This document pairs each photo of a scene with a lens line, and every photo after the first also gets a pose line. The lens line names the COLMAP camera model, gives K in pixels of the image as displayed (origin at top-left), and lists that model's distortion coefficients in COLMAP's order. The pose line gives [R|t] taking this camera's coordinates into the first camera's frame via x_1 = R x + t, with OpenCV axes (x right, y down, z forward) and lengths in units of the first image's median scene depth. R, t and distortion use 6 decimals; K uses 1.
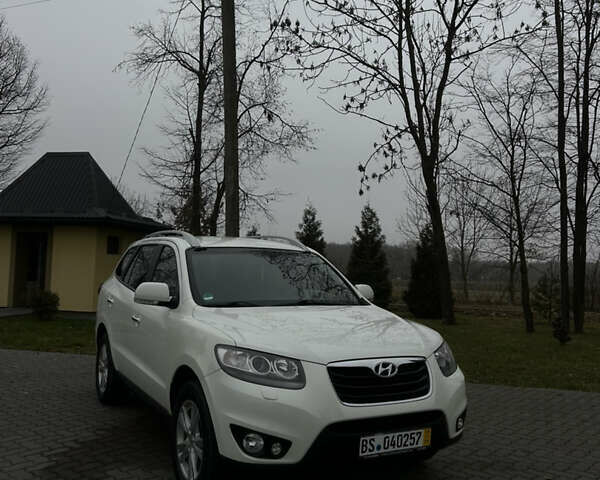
lens RADIAL K [[648.2, 0, 300.0], [0, 648.2, 240.0], [0, 0, 1]] dist [0.199365, -0.523820]
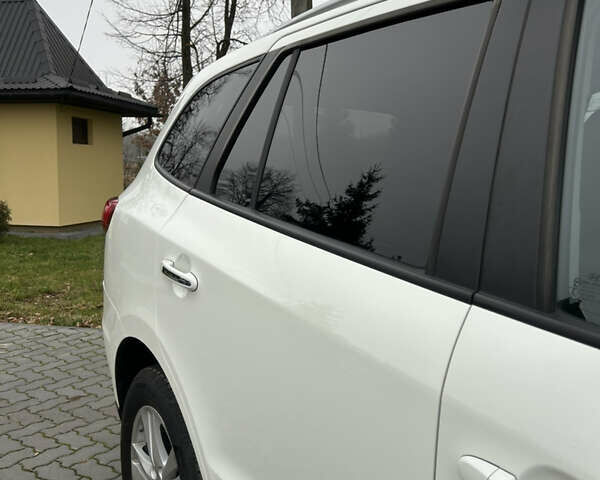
lens RADIAL K [[521.9, 0, 248.4], [0, 521.9, 240.0], [0, 0, 1]] dist [0.002974, 0.001371]
pose [[0.997799, -0.033045, 0.057487, -0.153001], [0.021959, 0.982727, 0.183753, 0.025525], [-0.062566, -0.182086, 0.981290, 0.454986]]
